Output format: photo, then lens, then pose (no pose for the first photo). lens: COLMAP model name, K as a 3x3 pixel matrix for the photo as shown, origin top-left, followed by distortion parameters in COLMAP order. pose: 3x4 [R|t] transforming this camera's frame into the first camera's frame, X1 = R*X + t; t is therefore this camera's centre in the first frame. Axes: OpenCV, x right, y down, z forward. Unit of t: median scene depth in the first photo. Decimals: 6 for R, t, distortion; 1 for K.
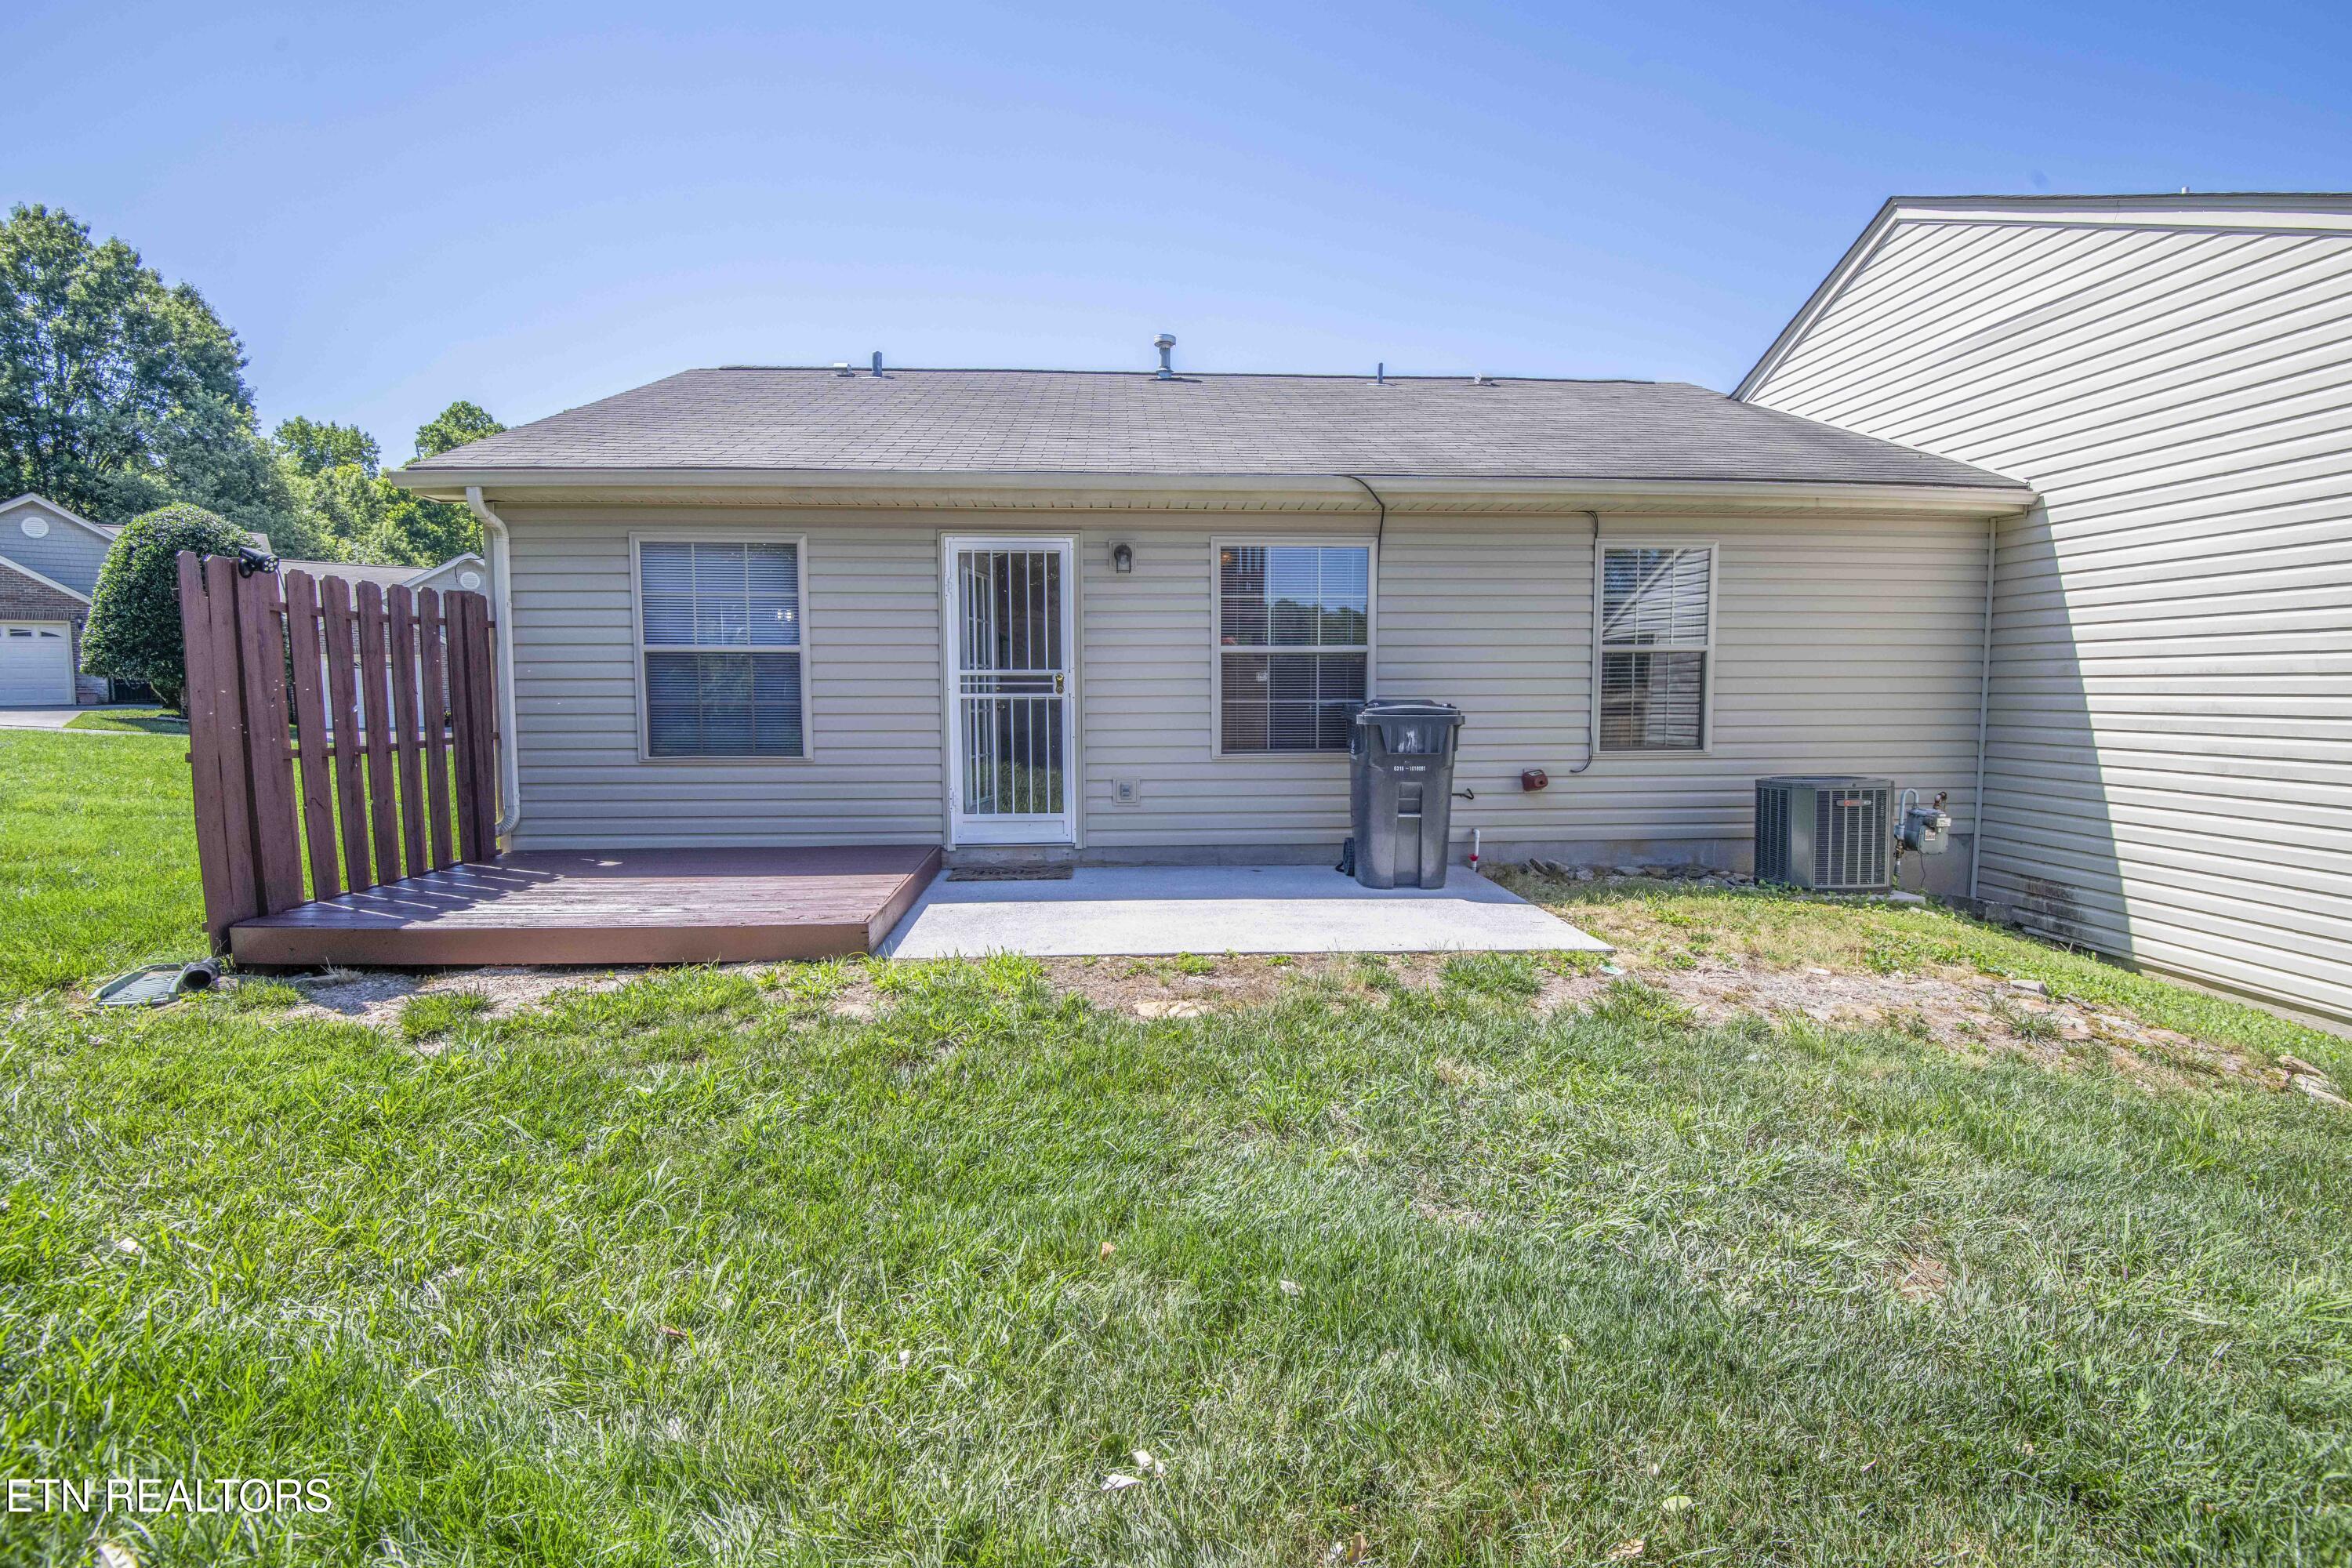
lens RADIAL K [[1083.4, 0, 1176.7], [0, 1083.4, 789.9], [0, 0, 1]] dist [-0.023343, -0.008532]
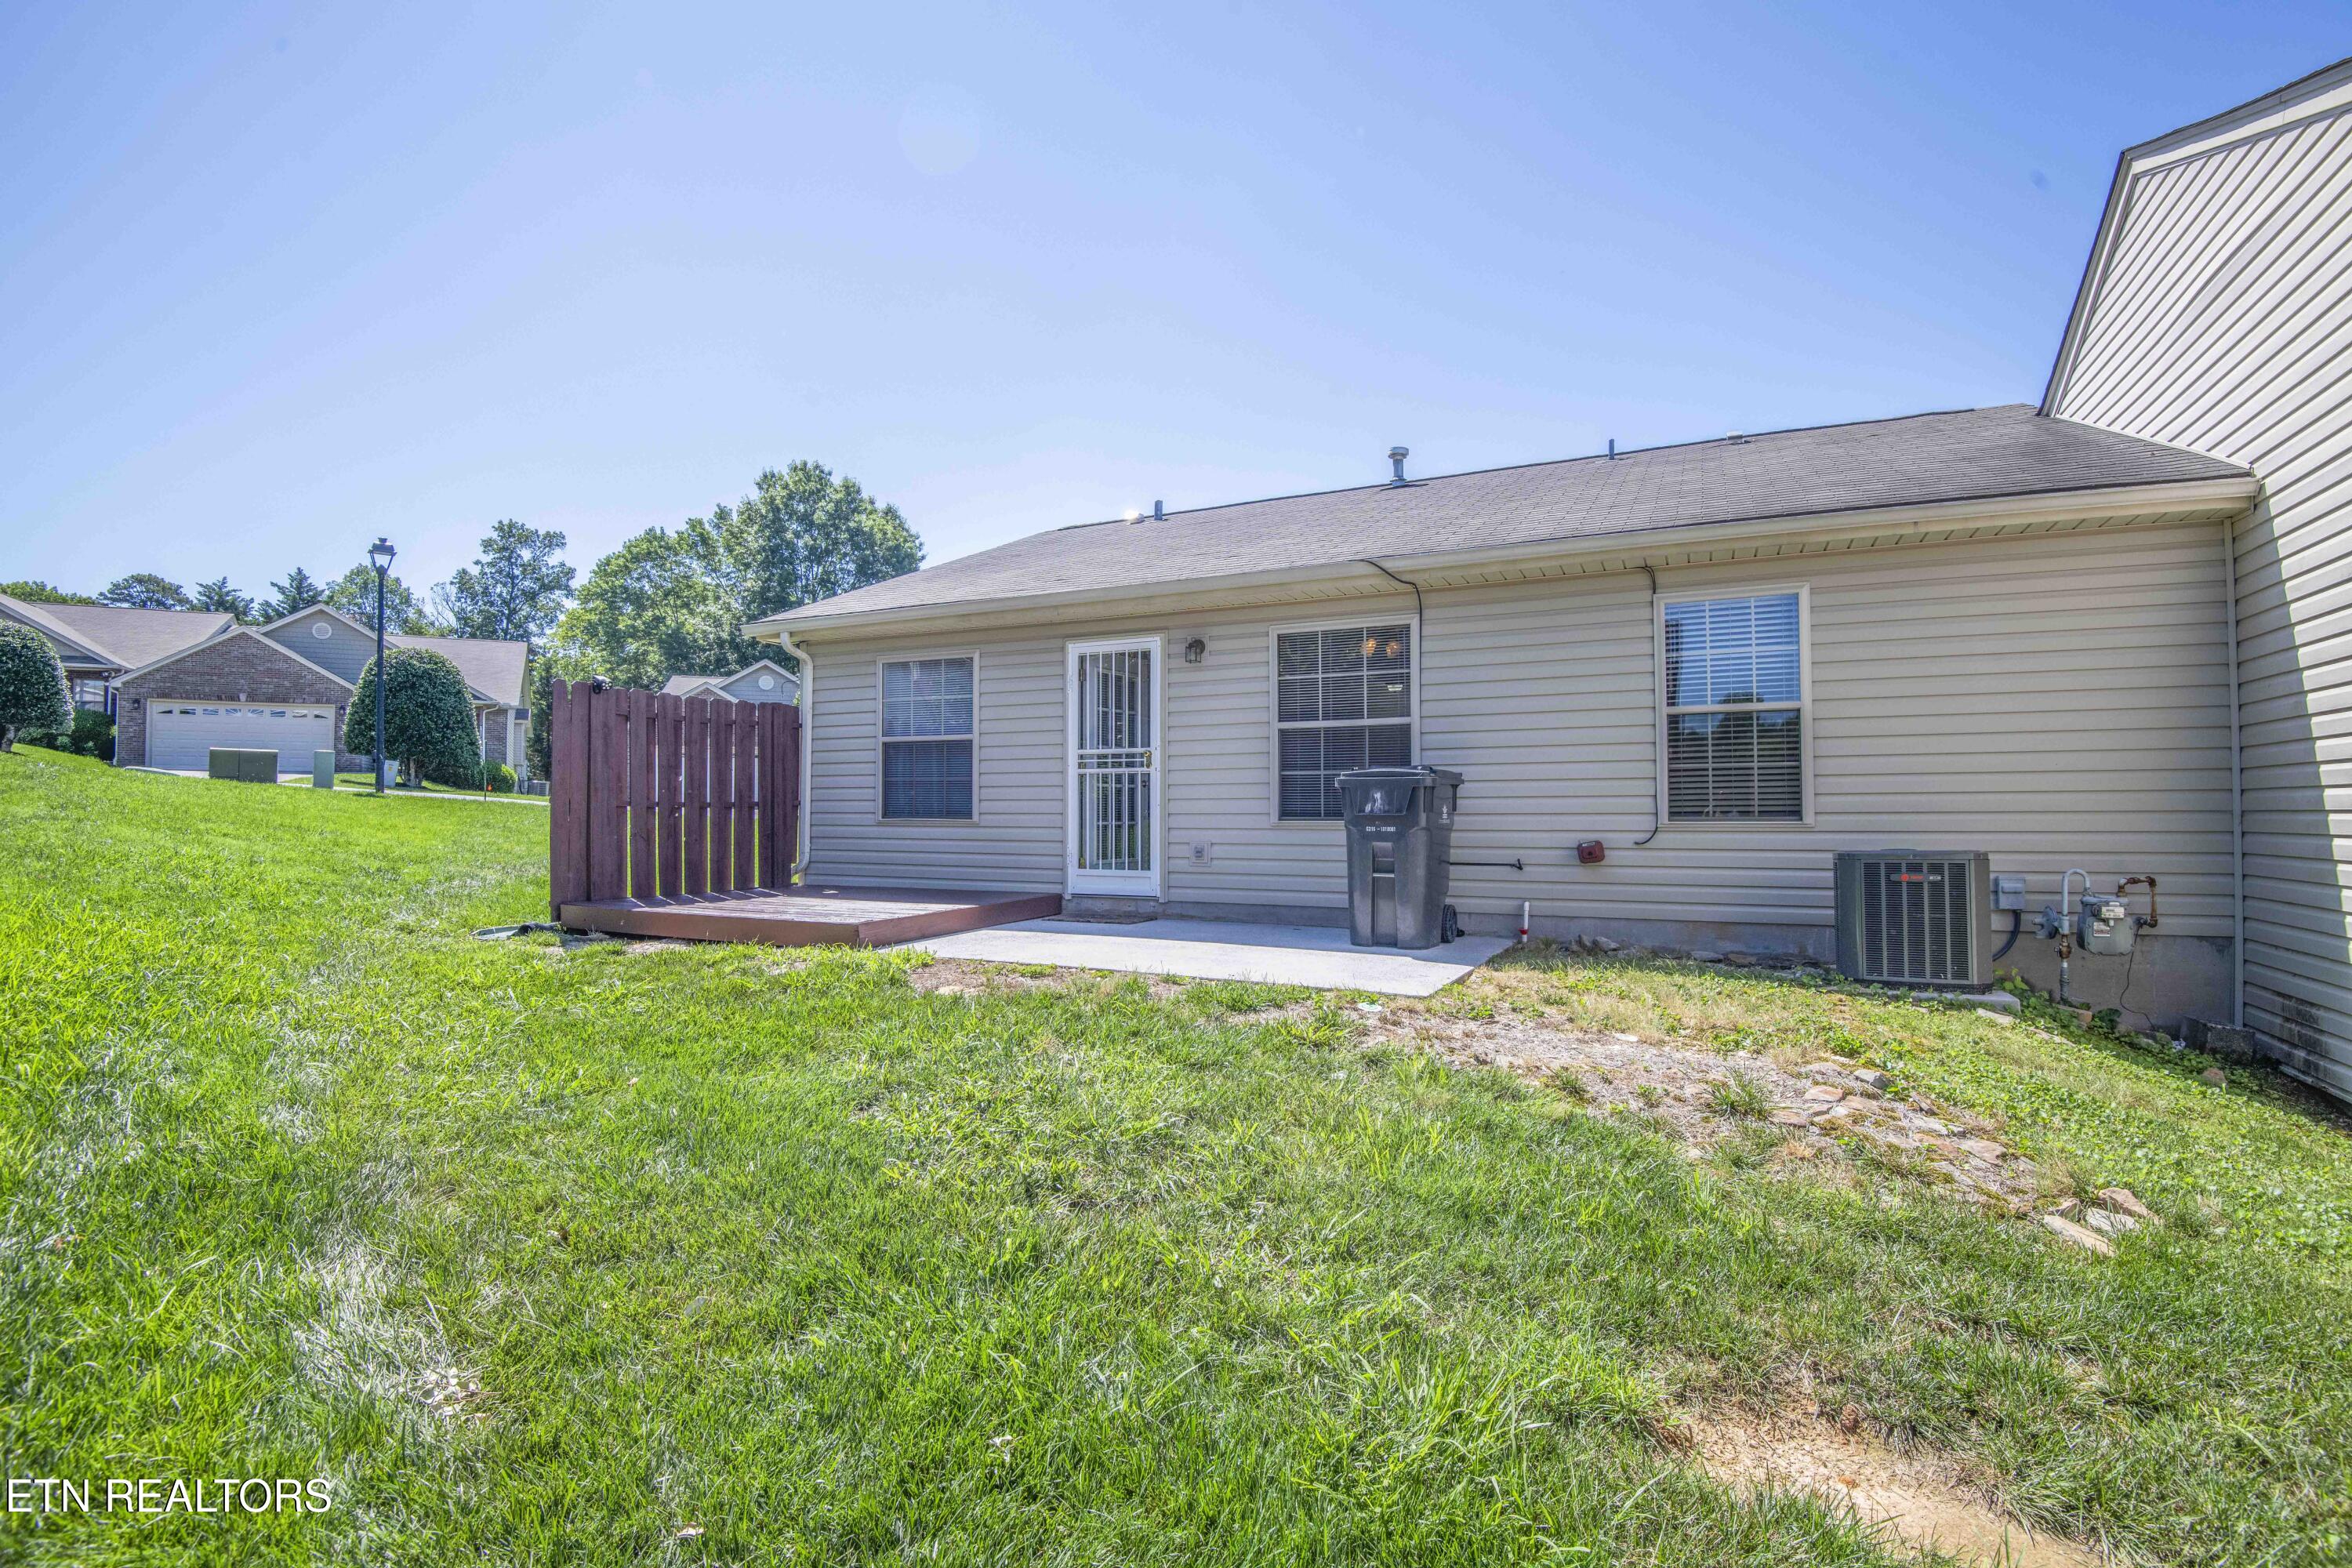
lens RADIAL K [[1086.1, 0, 1186.0], [0, 1086.1, 784.1], [0, 0, 1]] dist [-0.002981, -0.024453]
pose [[0.869977, -0.010494, -0.492981, 0.505791], [-0.045835, 0.993724, -0.102040, 0.046617], [0.490958, 0.111368, 0.864036, 0.002950]]
